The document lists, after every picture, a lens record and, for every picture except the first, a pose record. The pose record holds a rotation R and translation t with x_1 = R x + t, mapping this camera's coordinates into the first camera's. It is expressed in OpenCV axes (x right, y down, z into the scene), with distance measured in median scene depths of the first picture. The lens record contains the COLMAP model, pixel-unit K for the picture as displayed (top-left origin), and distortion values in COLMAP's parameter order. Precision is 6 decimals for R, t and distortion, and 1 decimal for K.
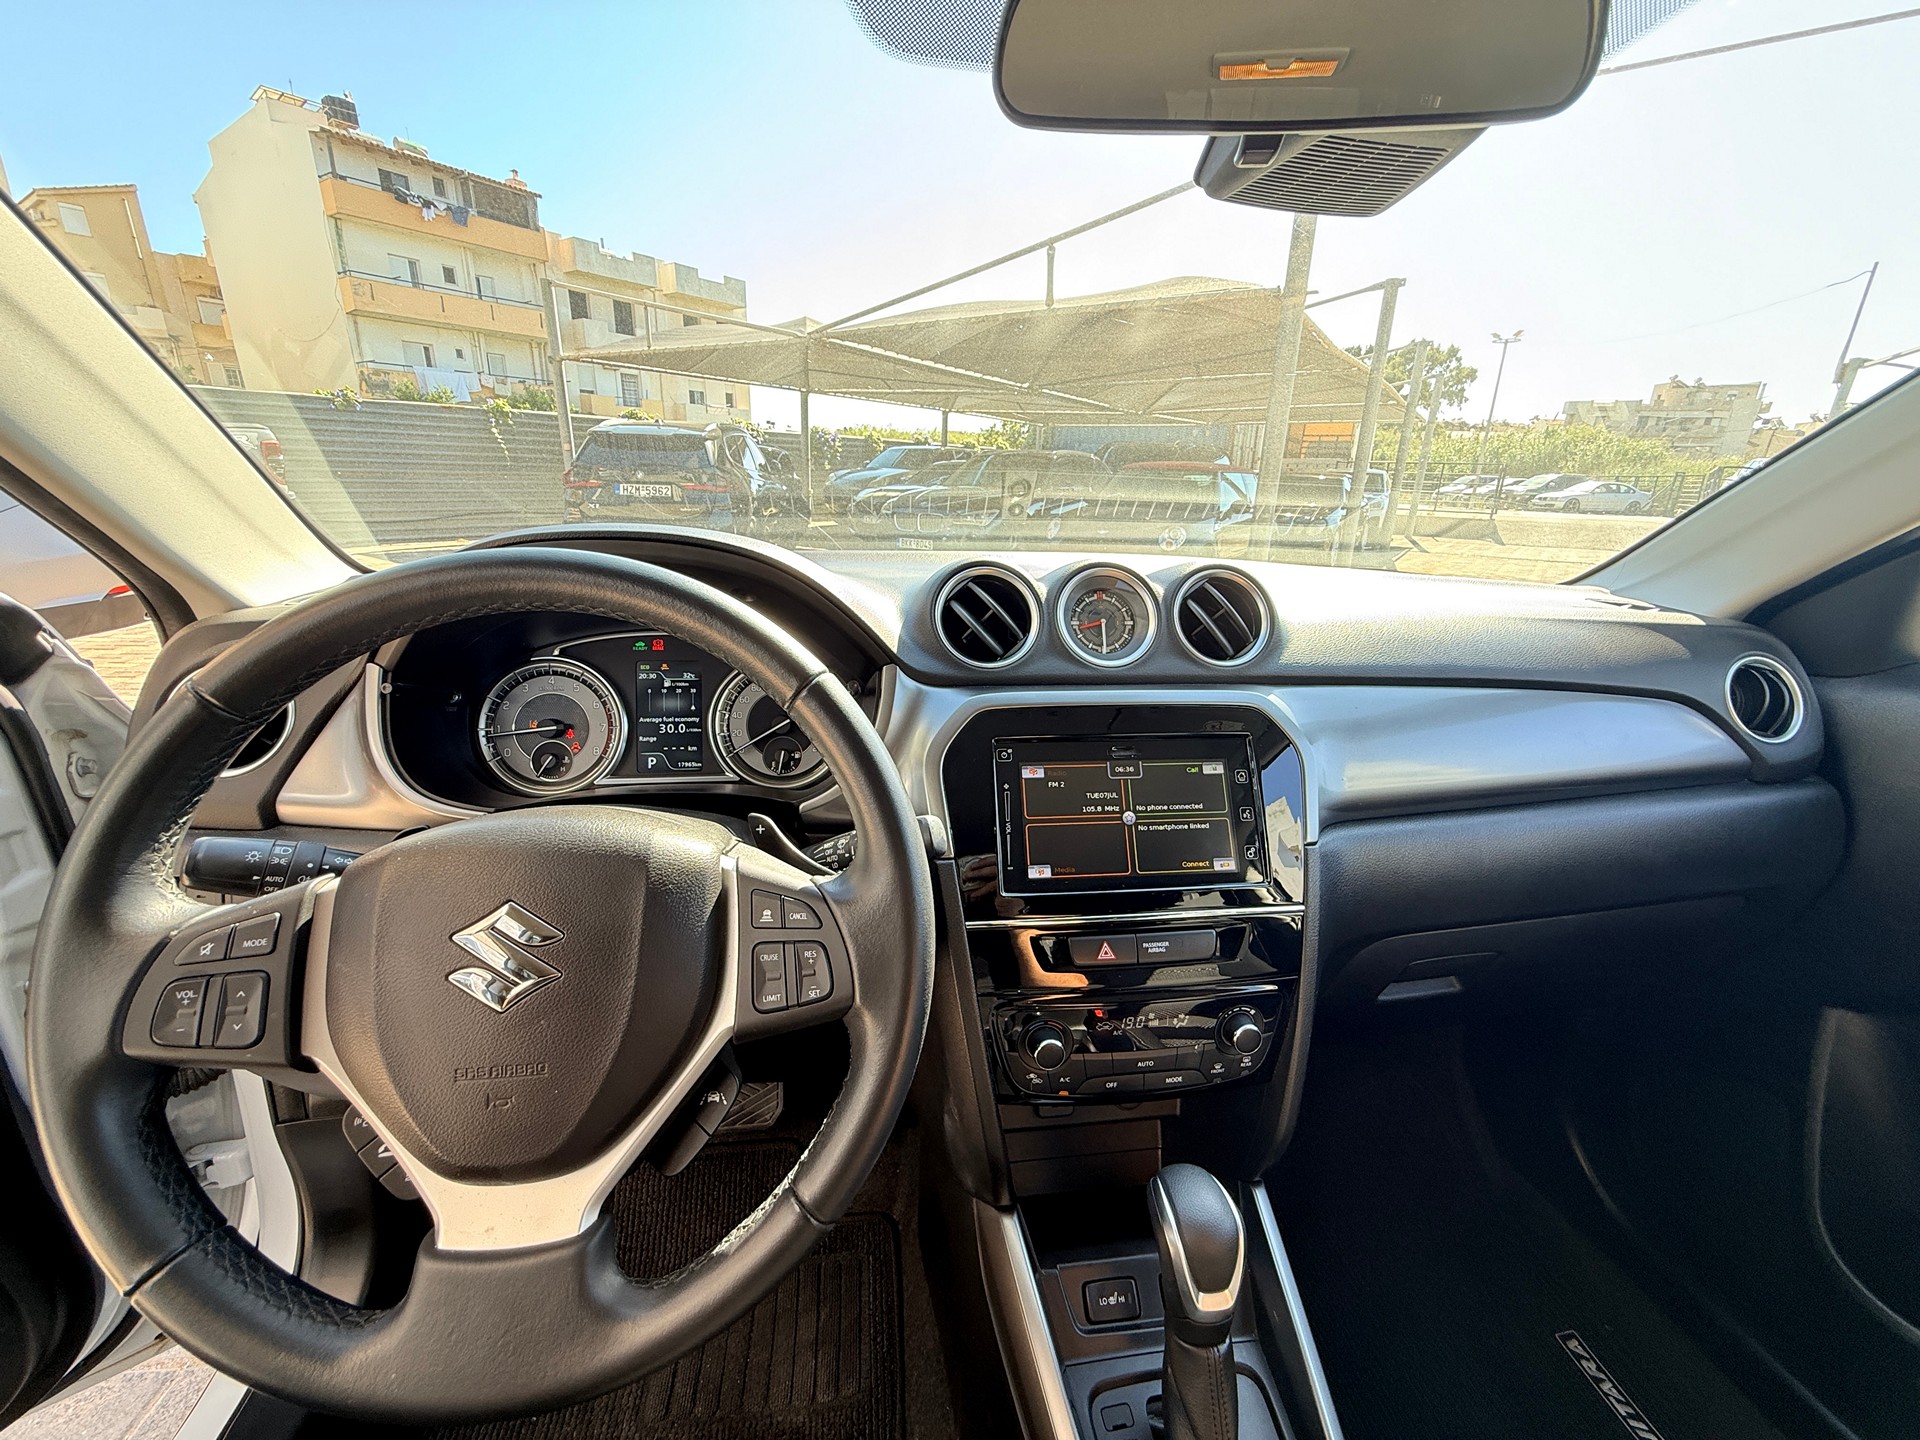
lens RADIAL K [[768.6, 0, 960.1], [0, 768.6, 715.7], [0, 0, 1]] dist [-0.000957, 0.000366]
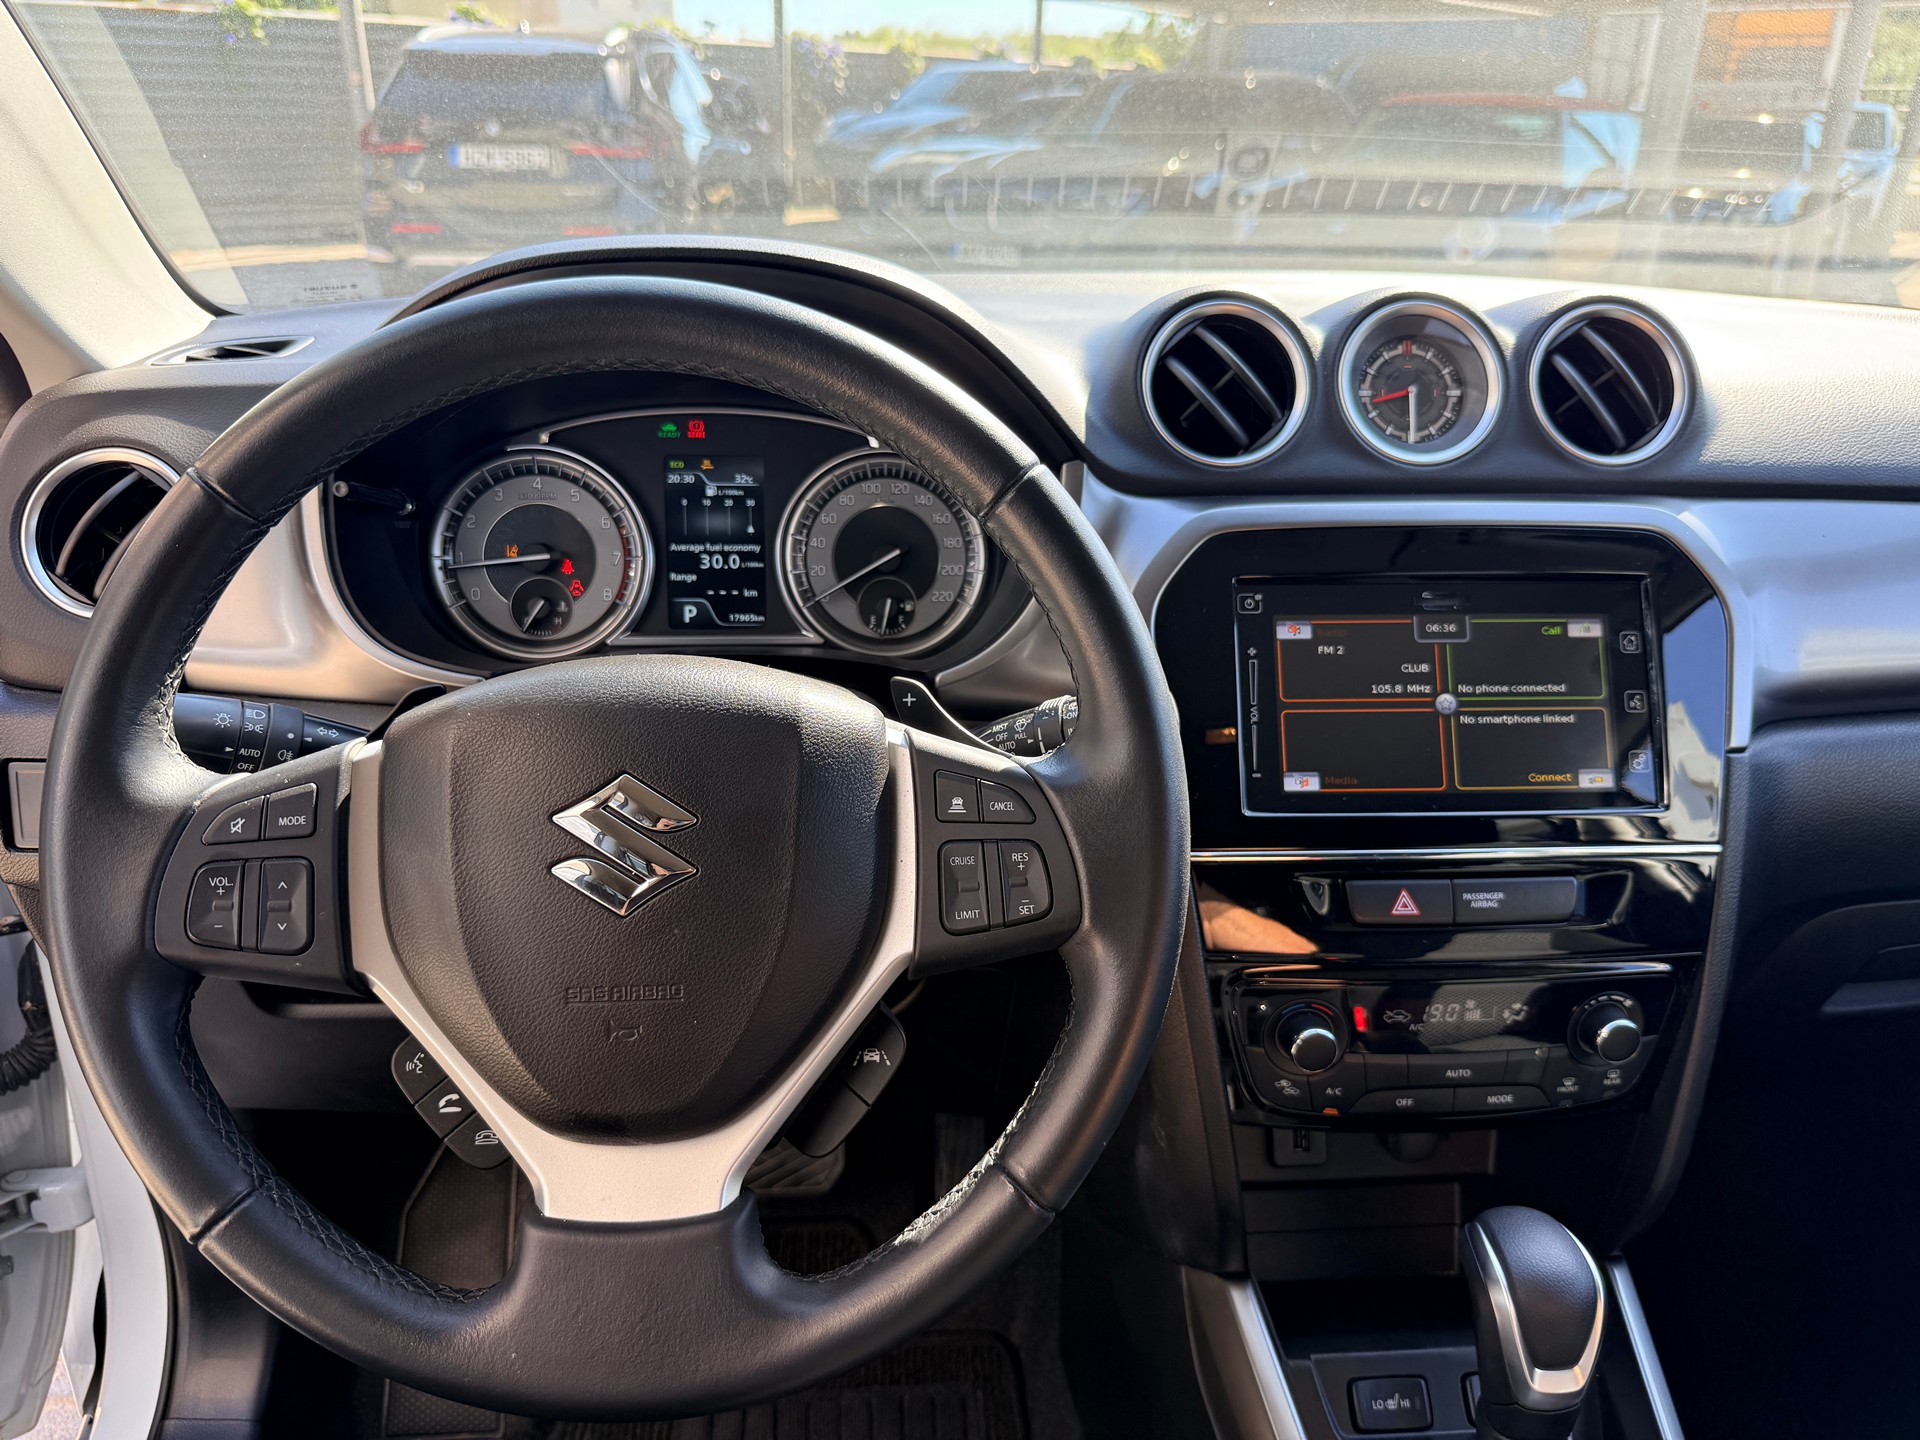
lens RADIAL K [[1387.7, 0, 960.7], [0, 1387.7, 732.5], [0, 0, 1]] dist [0.065875, -0.141212]
pose [[0.997893, 0.015869, -0.062907, -0.103774], [-0.008859, 0.993871, 0.110195, 0.031016], [0.064270, -0.109405, 0.991917, -0.170346]]
